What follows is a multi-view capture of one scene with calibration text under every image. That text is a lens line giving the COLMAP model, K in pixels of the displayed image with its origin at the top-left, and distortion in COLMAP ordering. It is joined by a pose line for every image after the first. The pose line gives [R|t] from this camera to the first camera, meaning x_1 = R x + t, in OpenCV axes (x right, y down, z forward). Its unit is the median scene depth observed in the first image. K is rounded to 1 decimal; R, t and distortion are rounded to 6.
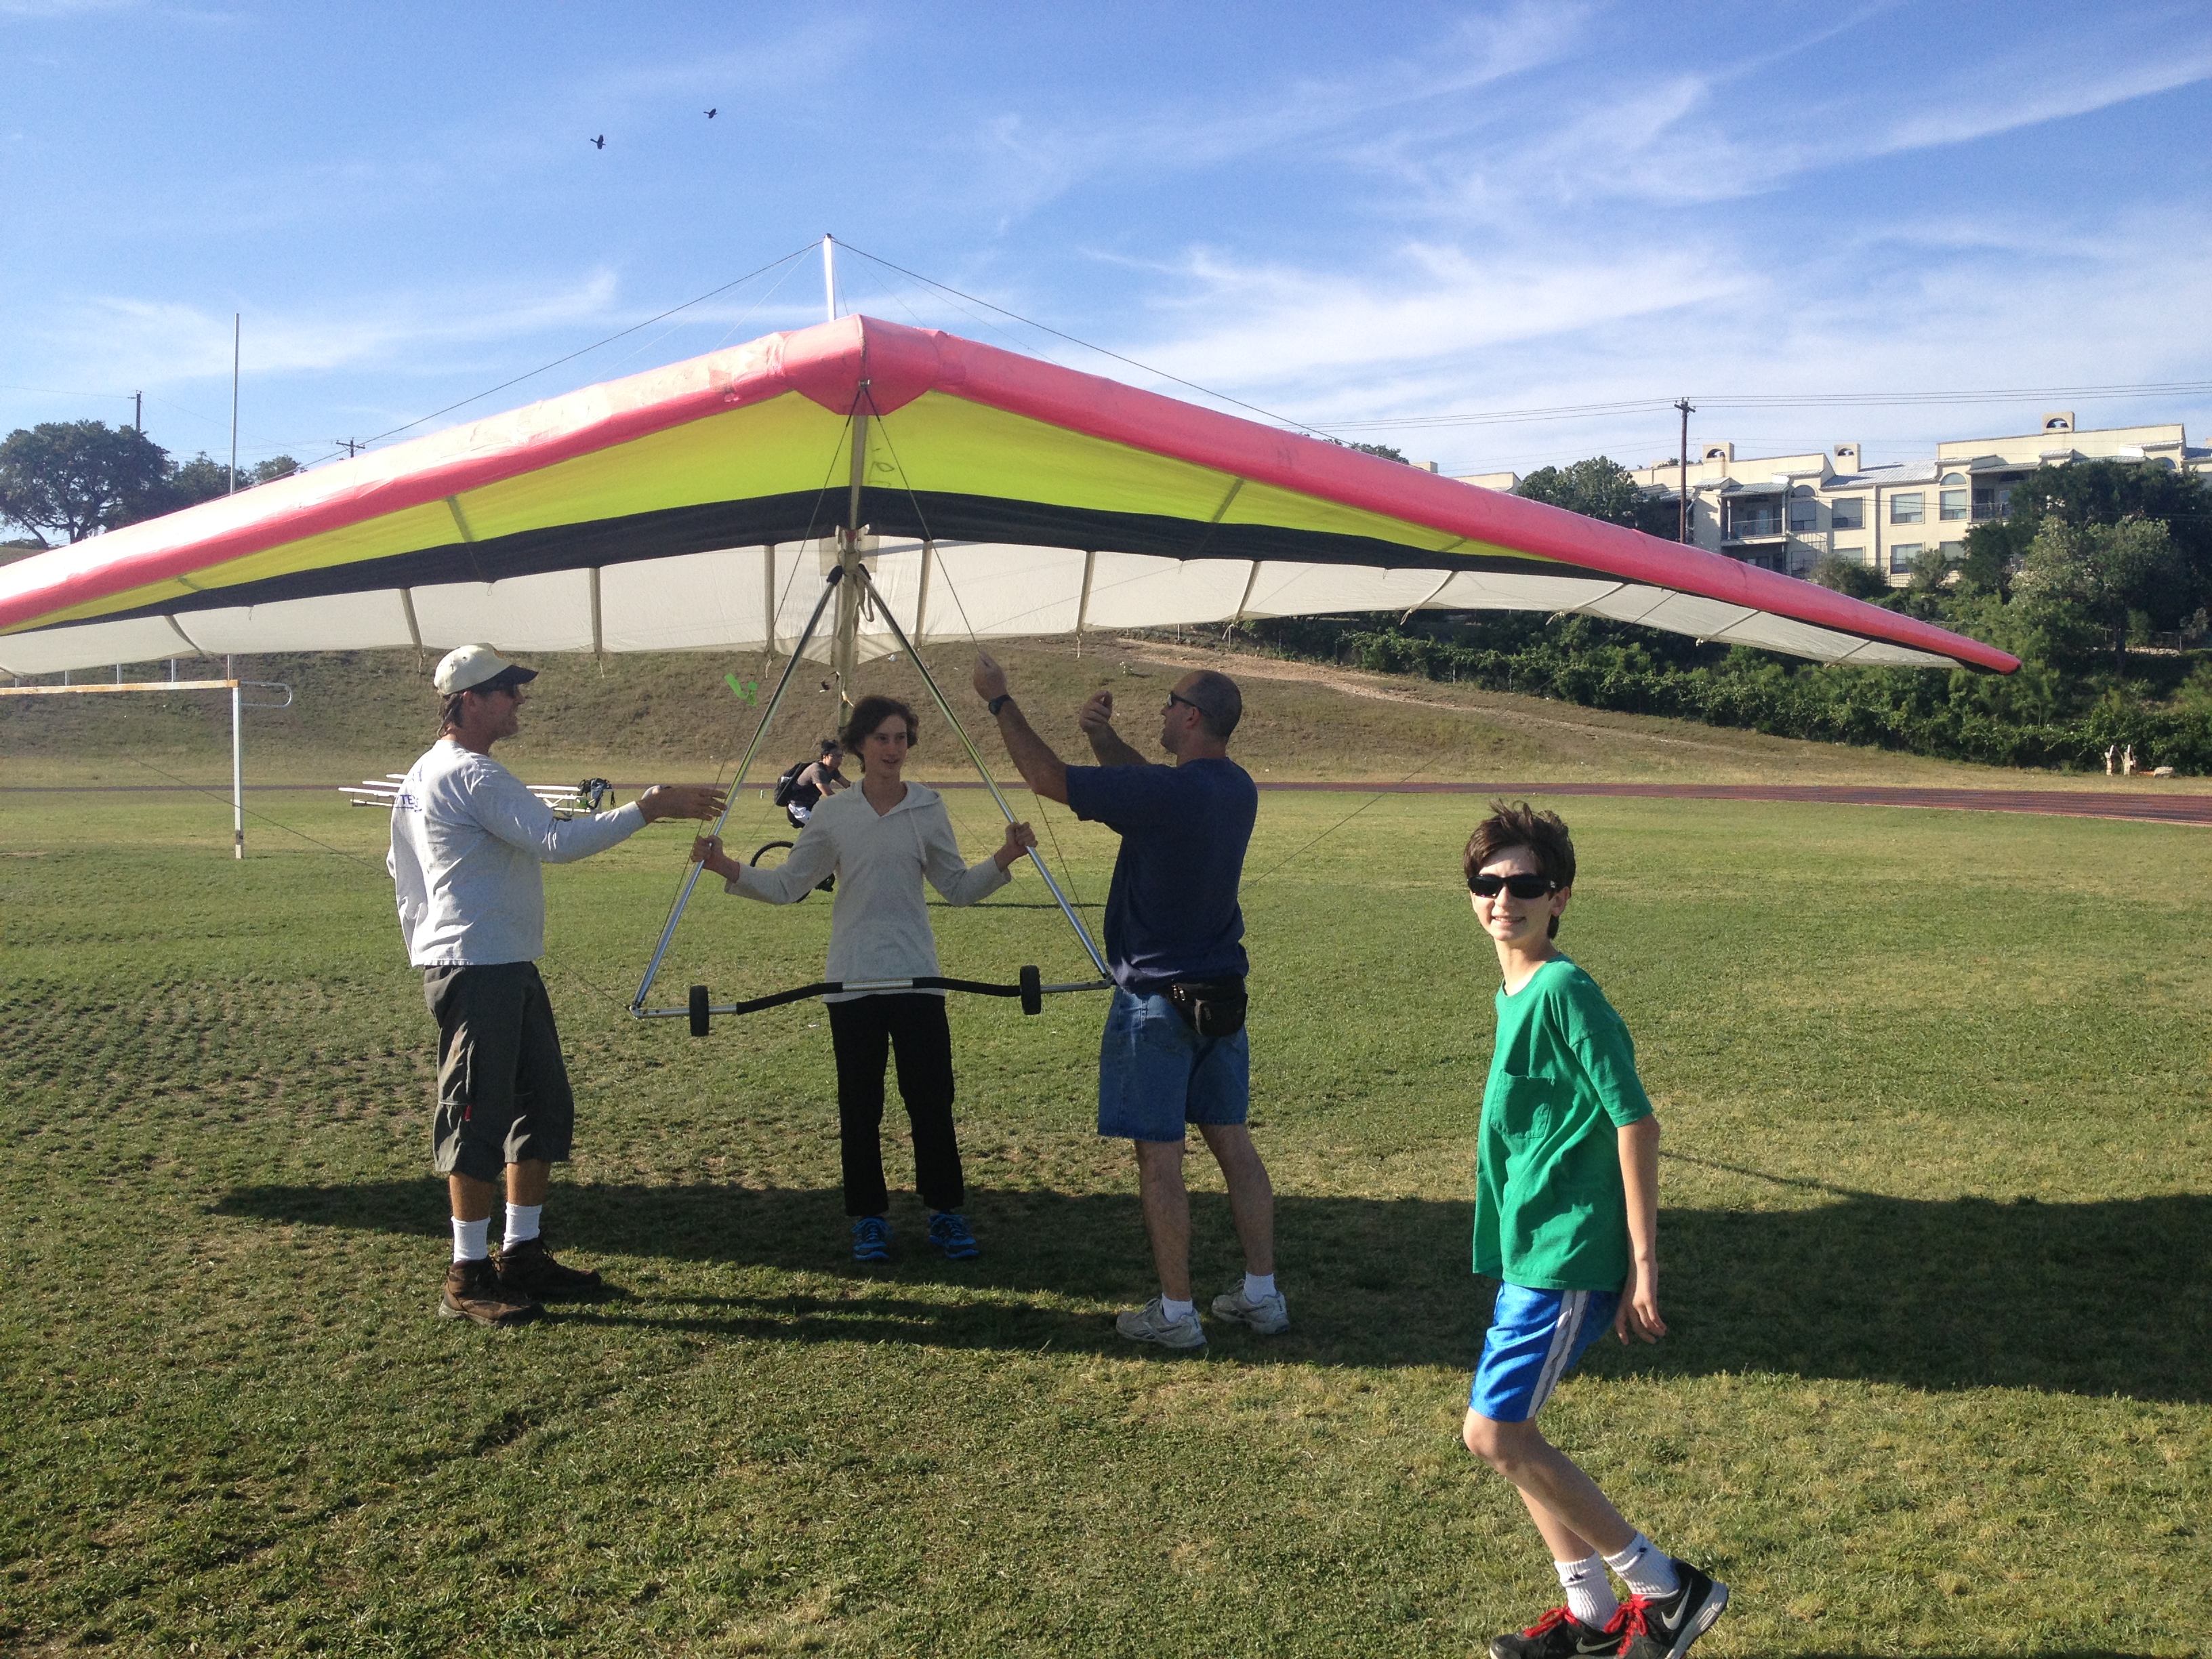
lens RADIAL K [[2095.6, 0, 1088.2], [0, 2095.6, 767.3], [0, 0, 1]] dist [0.138535, -0.301801]
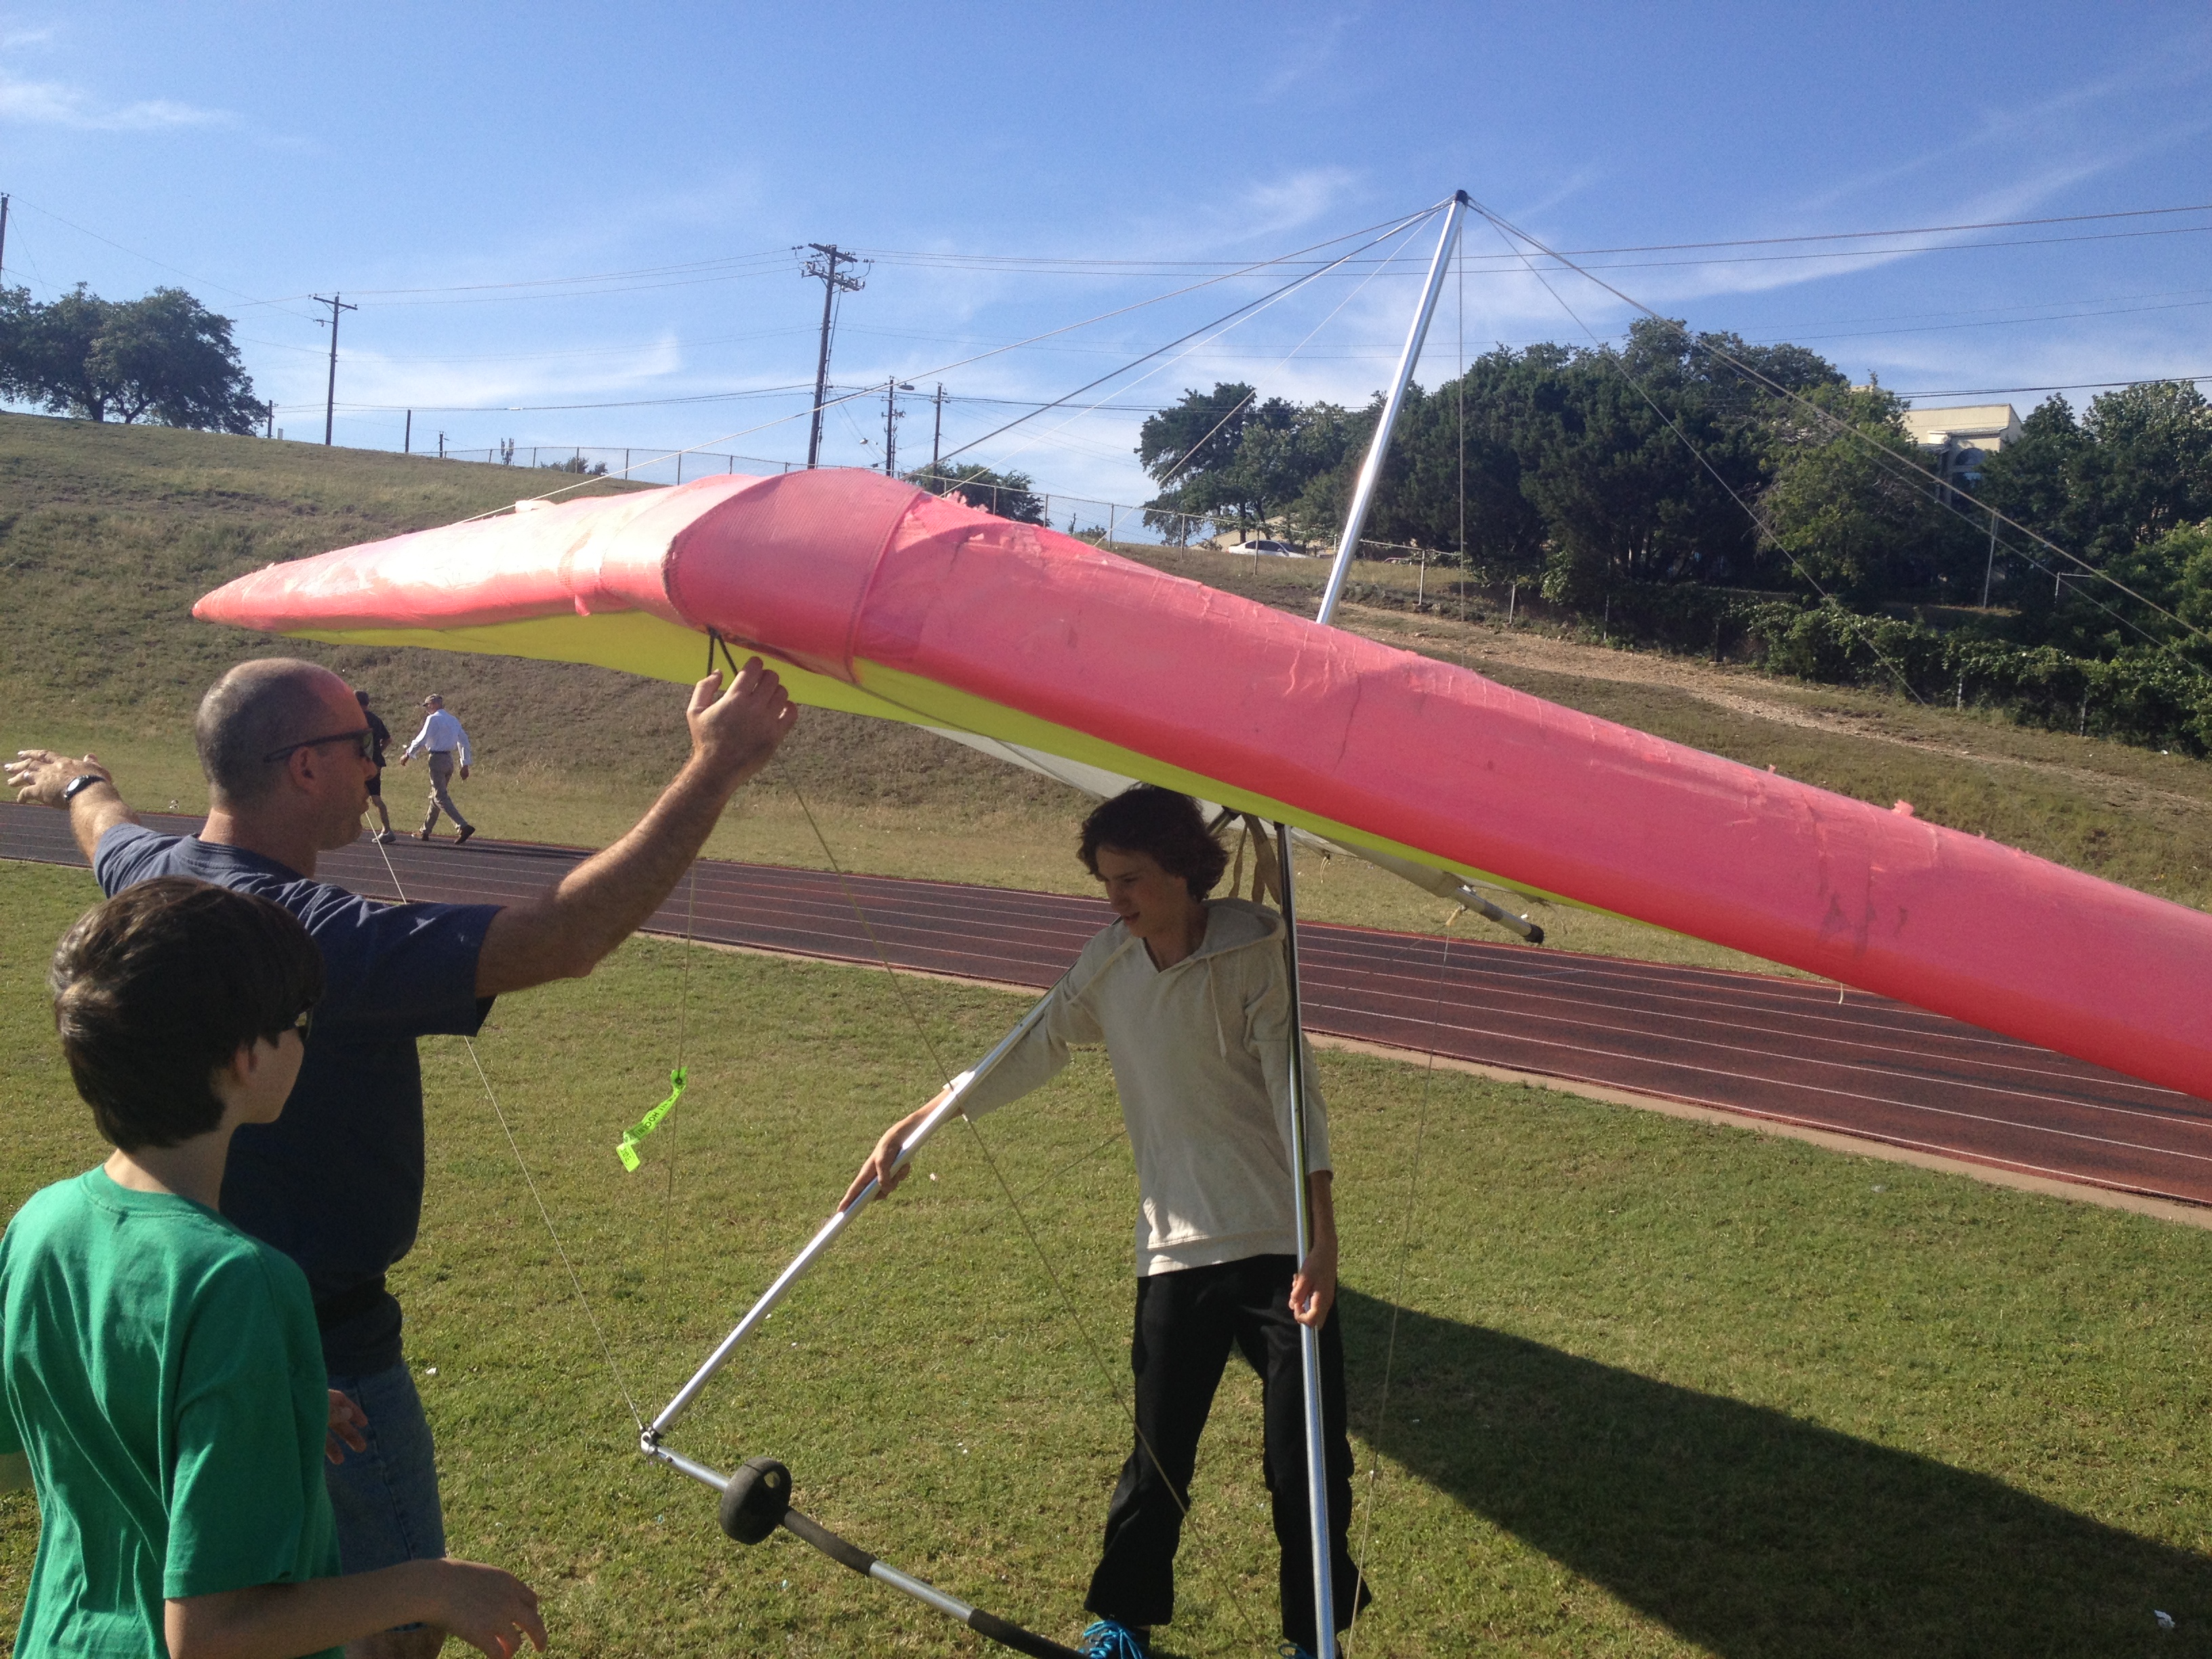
lens RADIAL K [[2070.5, 0, 1098.1], [0, 2070.5, 781.0], [0, 0, 1]] dist [0.143831, -0.313043]
pose [[0.986185, 0.072713, -0.148838, 0.051227], [-0.073926, 0.997260, -0.002630, -0.007200], [0.148239, 0.013597, 0.988858, 0.508897]]
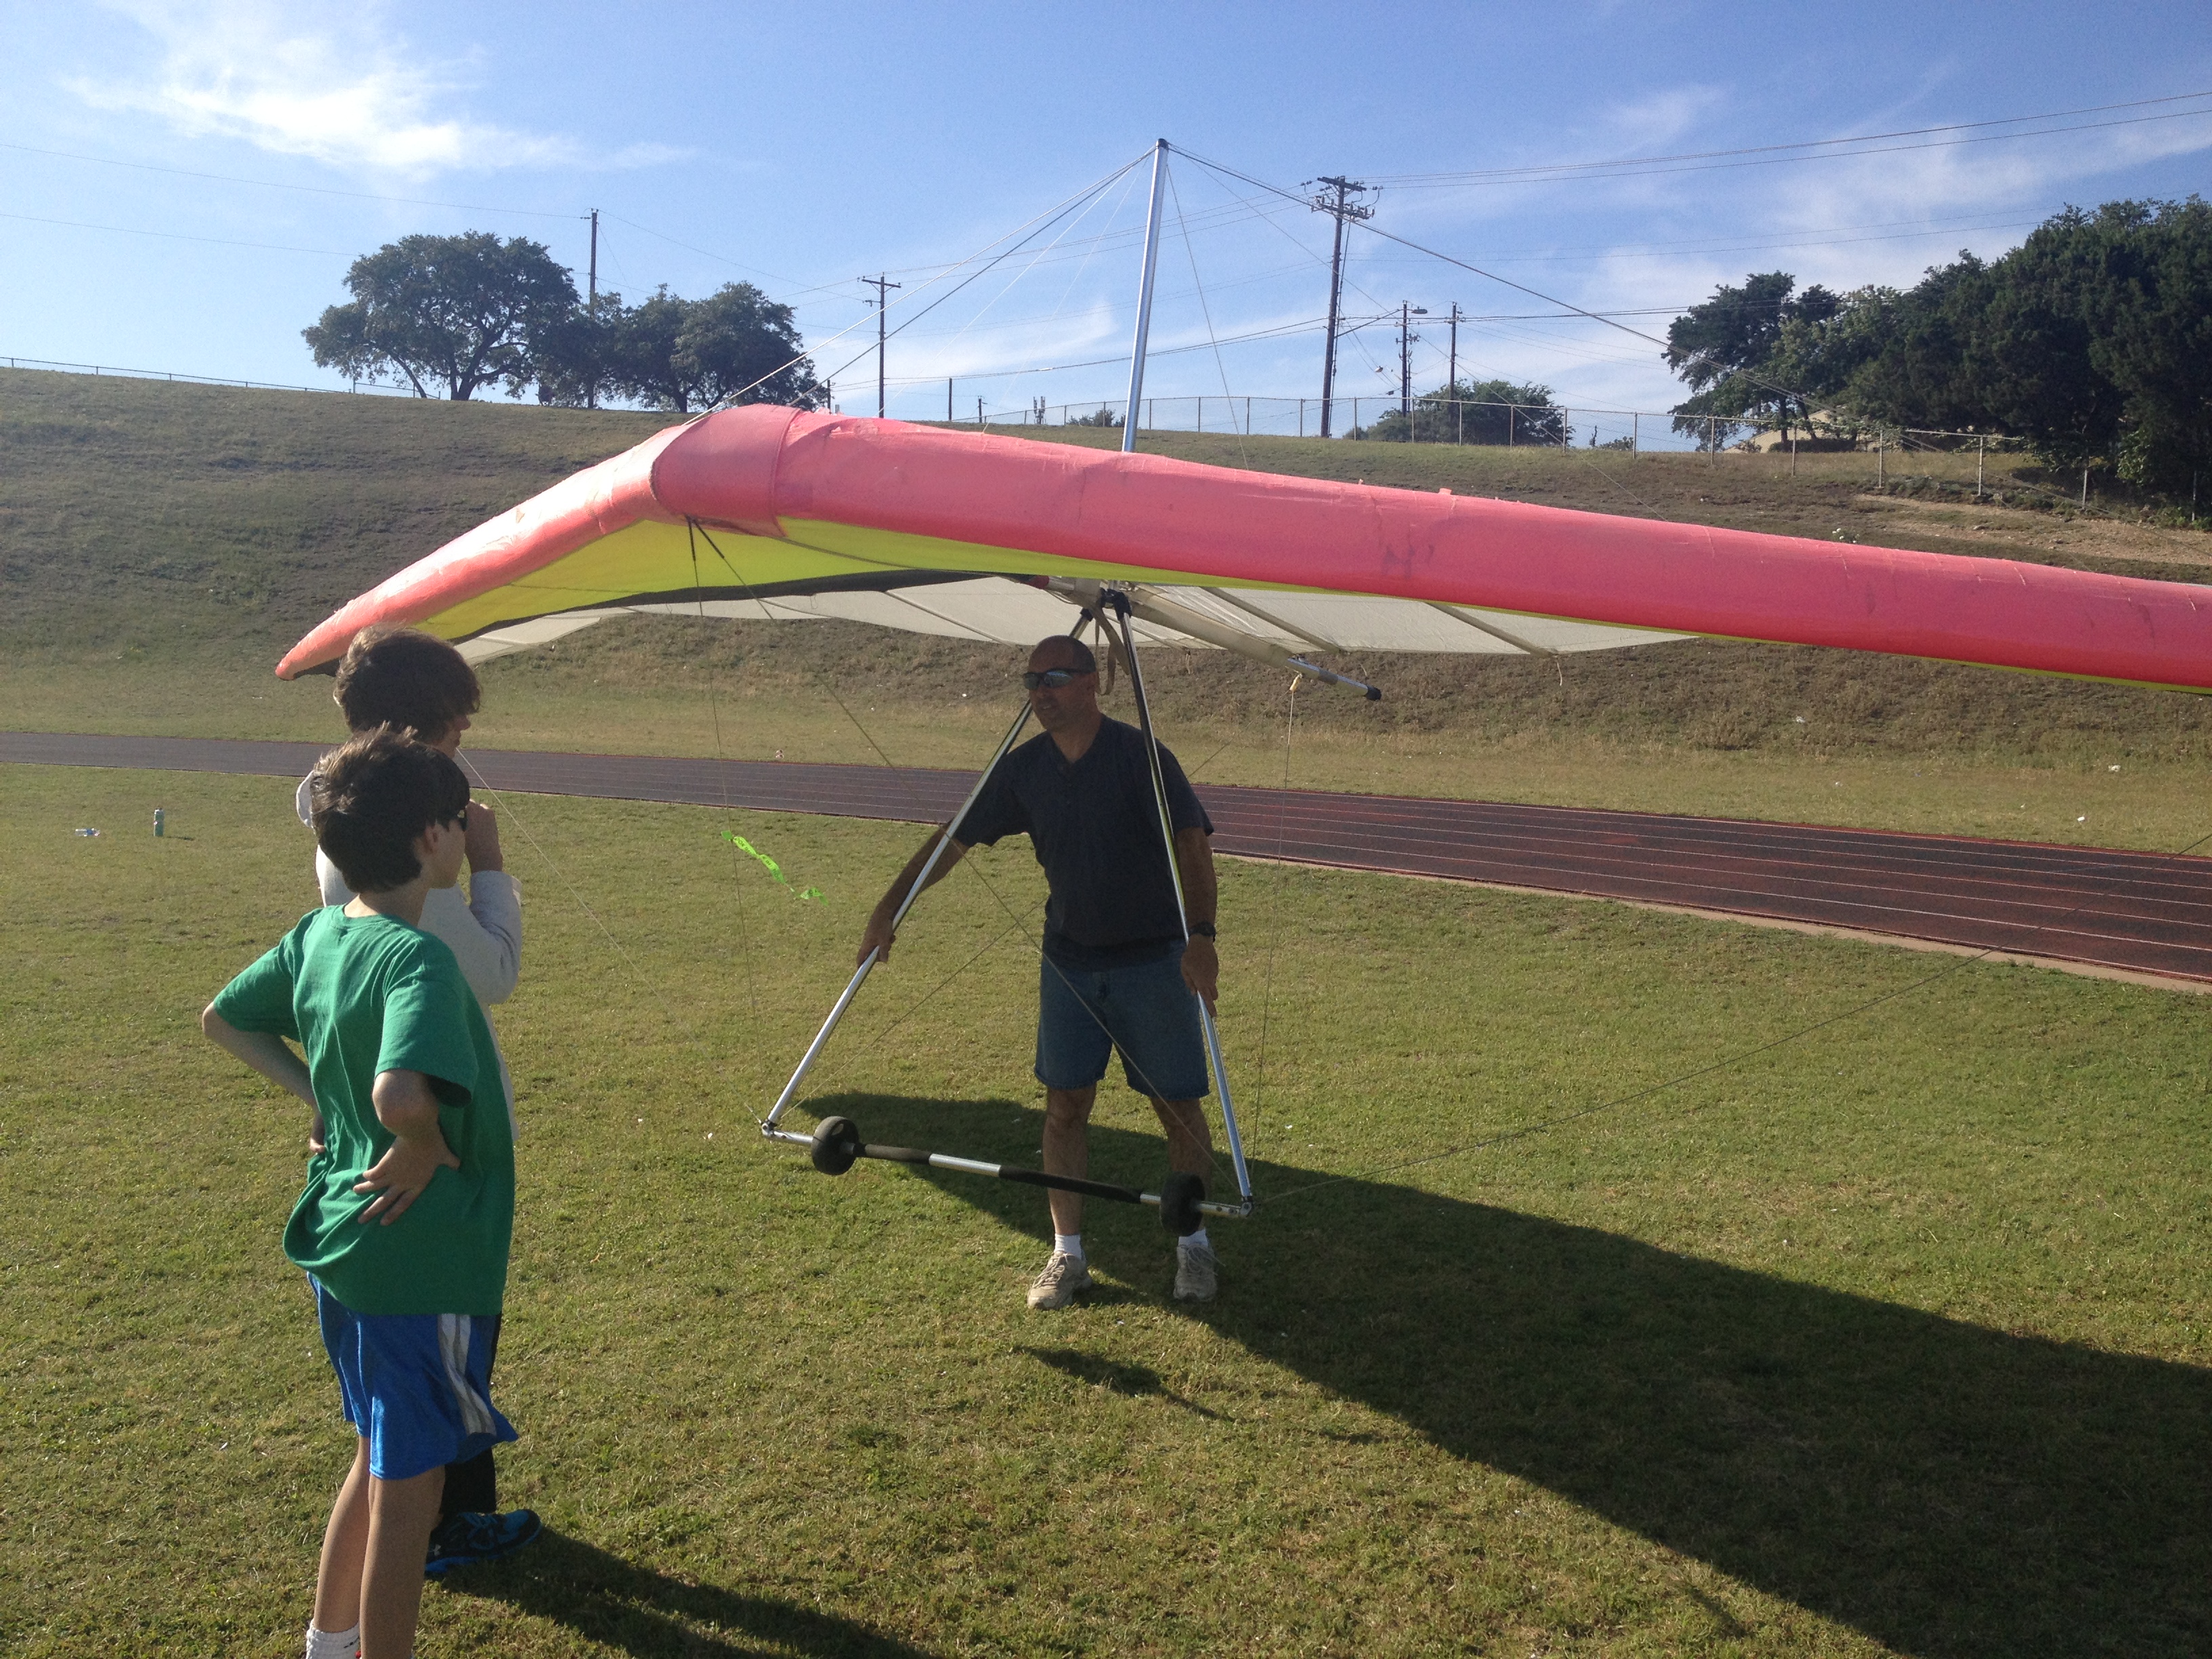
lens RADIAL K [[2074.4, 0, 1091.2], [0, 2074.4, 804.8], [0, 0, 1]] dist [0.130629, -0.285134]
pose [[0.918531, 0.049776, -0.392203, 0.056957], [-0.030654, 0.998023, 0.054873, -0.006689], [0.394159, -0.038380, 0.918241, 0.494237]]
